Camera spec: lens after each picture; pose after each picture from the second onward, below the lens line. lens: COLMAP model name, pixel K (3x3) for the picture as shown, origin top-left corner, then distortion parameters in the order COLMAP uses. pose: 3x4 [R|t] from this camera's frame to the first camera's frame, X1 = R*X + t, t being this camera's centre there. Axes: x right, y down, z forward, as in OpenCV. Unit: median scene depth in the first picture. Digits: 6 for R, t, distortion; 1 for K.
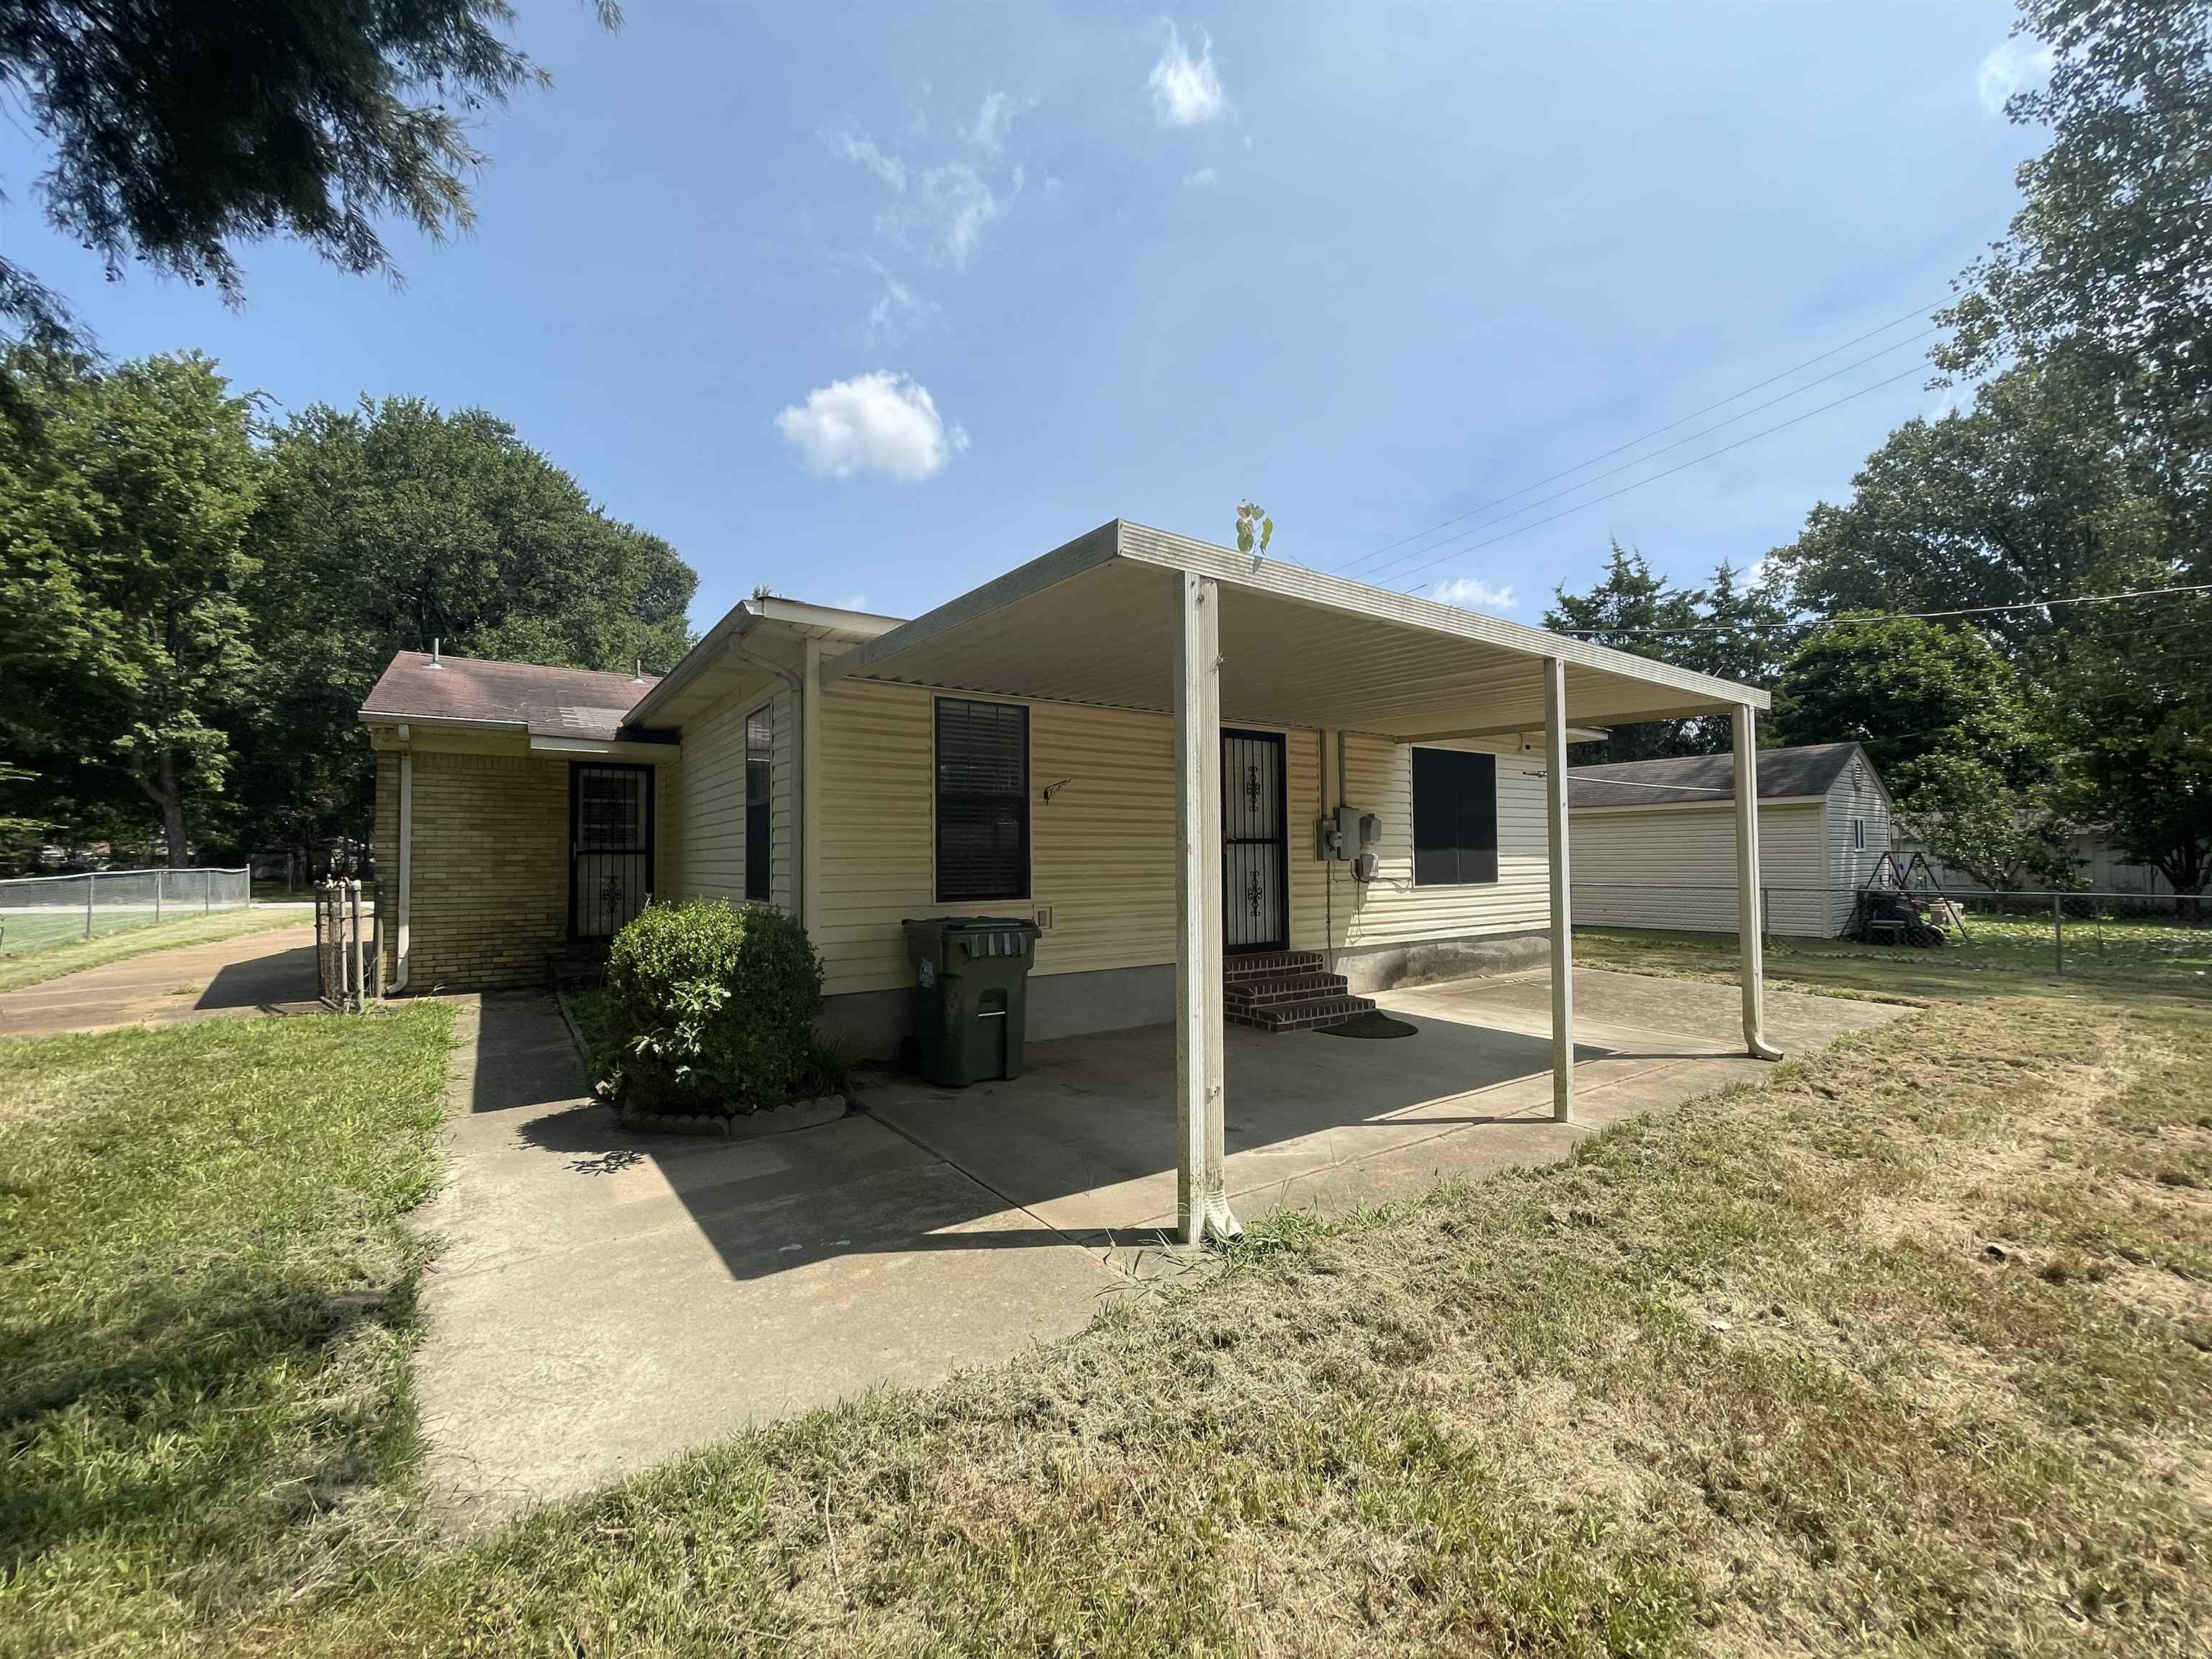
lens RADIAL K [[895.8, 0, 1106.0], [0, 895.8, 829.5], [0, 0, 1]] dist [0.002561, 0.000198]
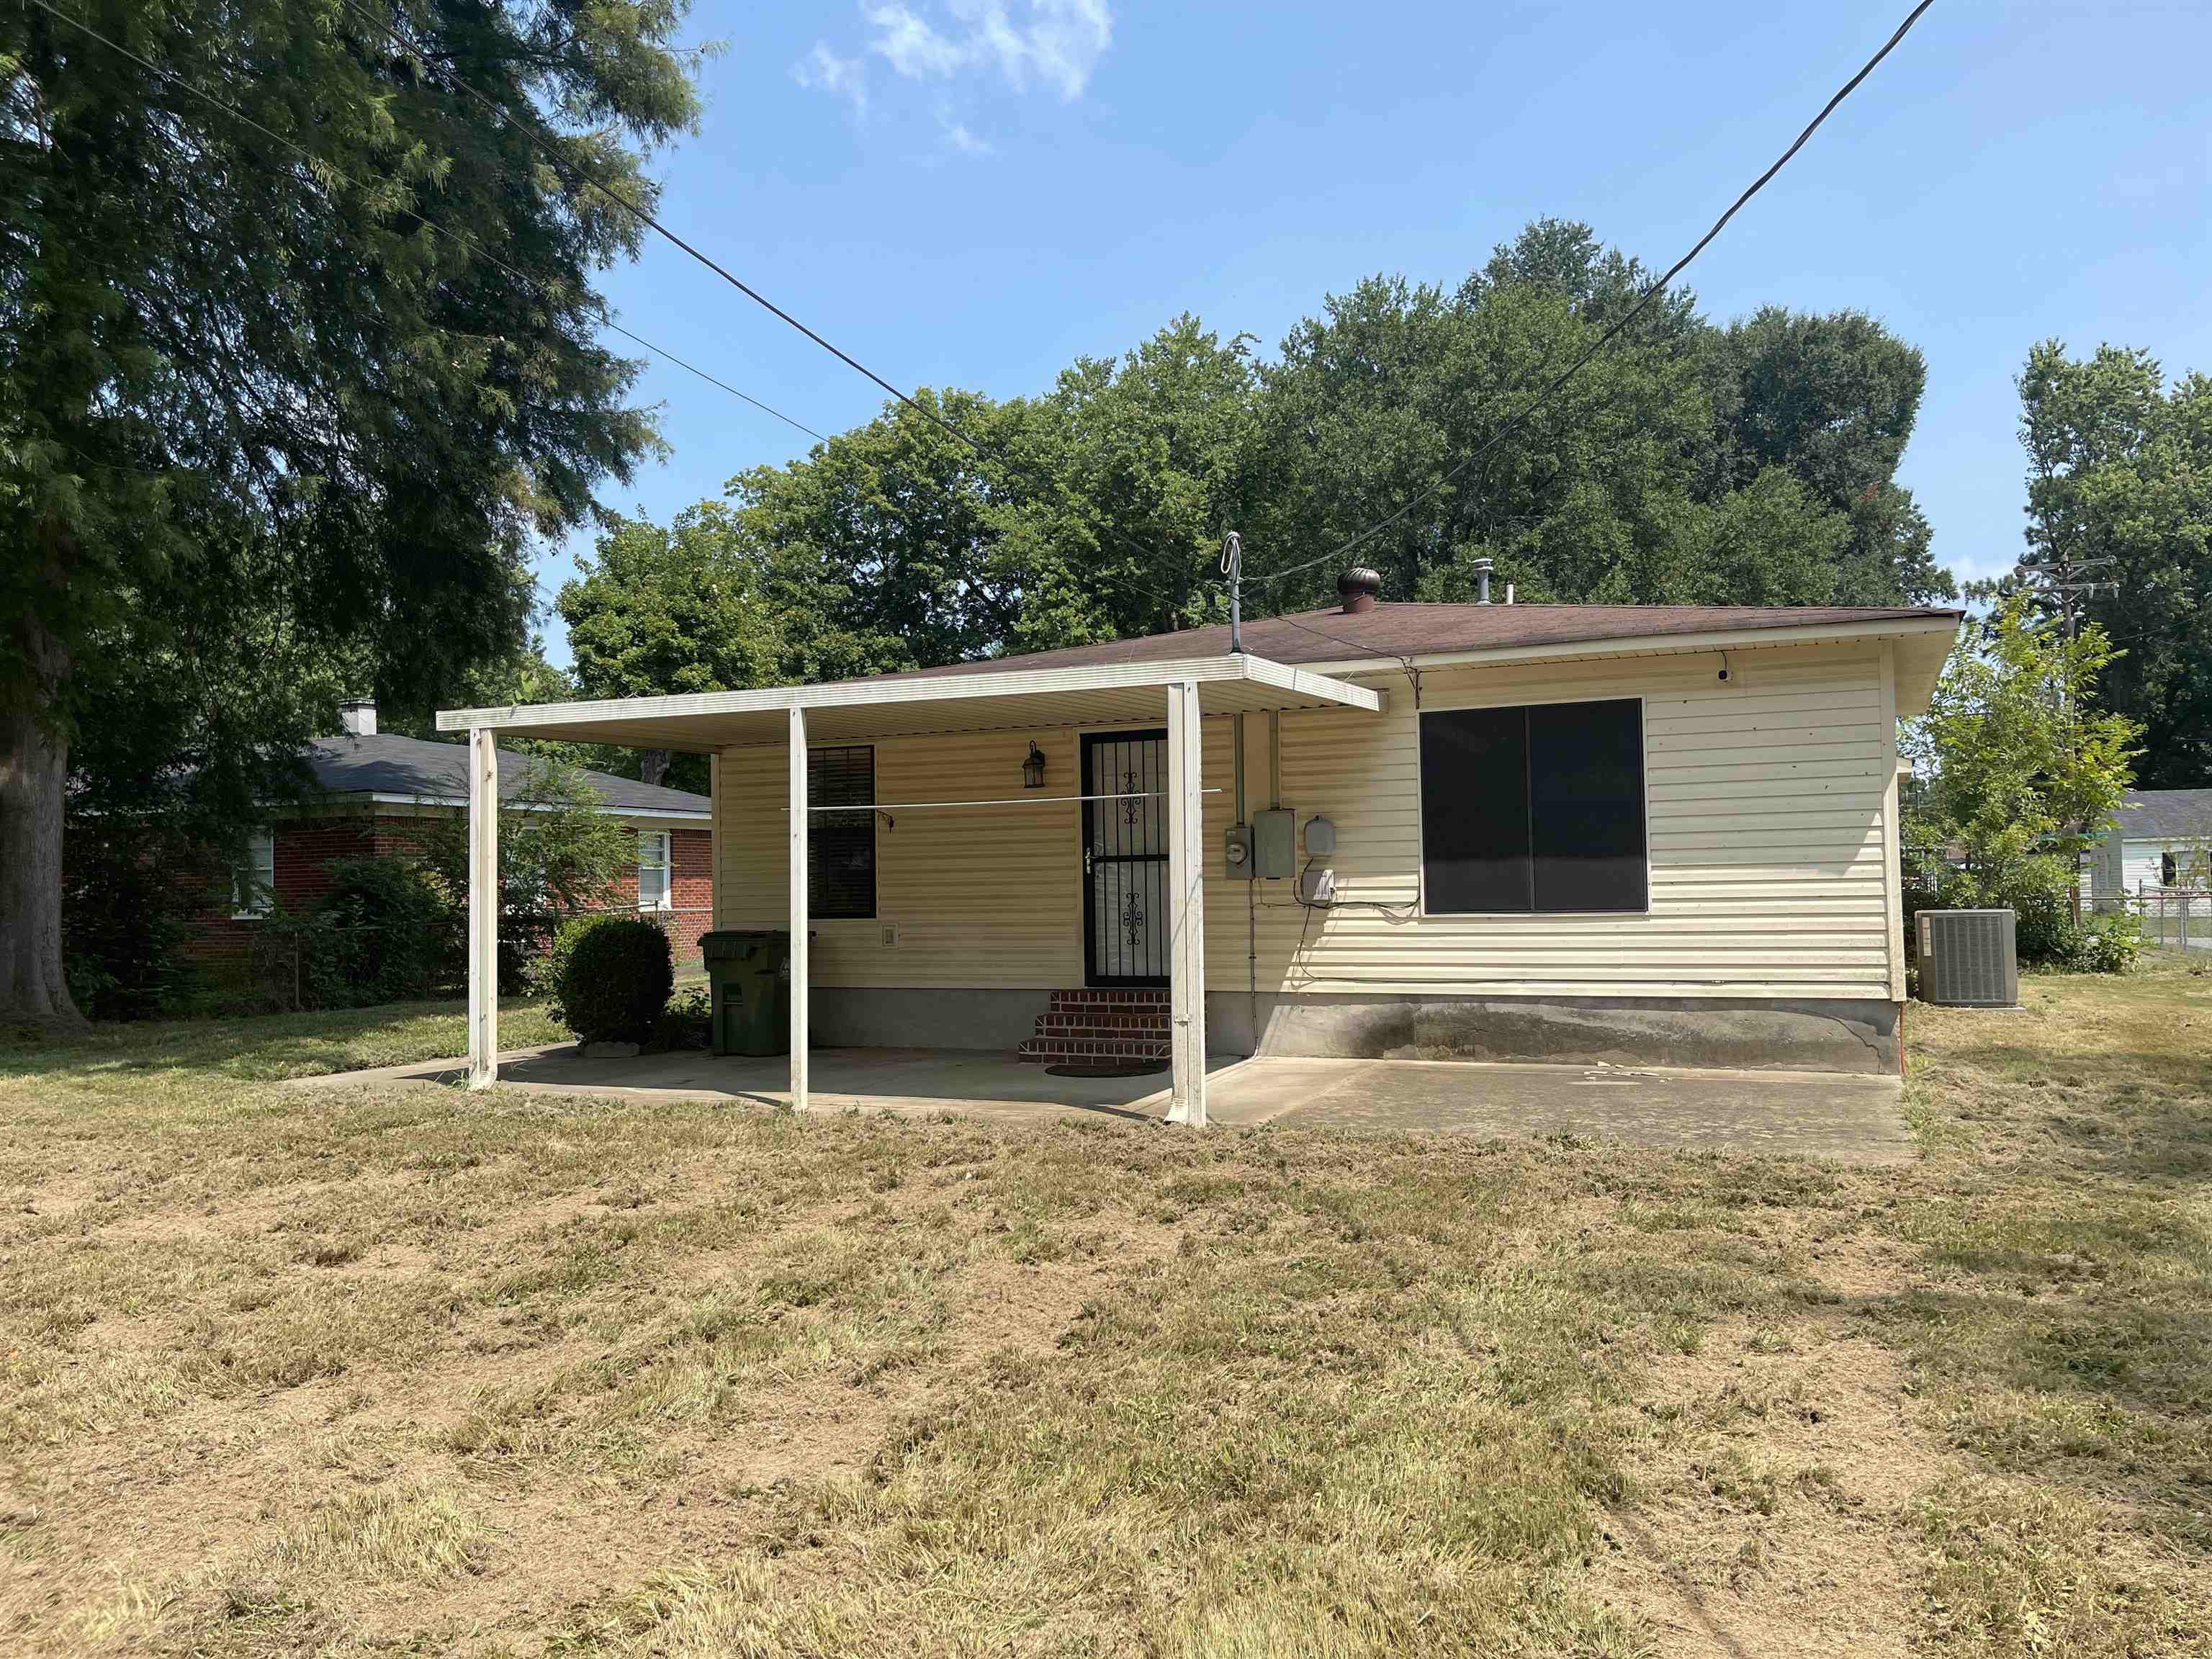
lens RADIAL K [[1792.3, 0, 1106.0], [0, 1792.3, 829.5], [0, 0, 1]] dist [0.043598, 0.001170]
pose [[0.493008, -0.032832, -0.869405, 1.415027], [0.038390, 0.999135, -0.015961, 0.010271], [0.869177, -0.025508, 0.493843, 0.105719]]
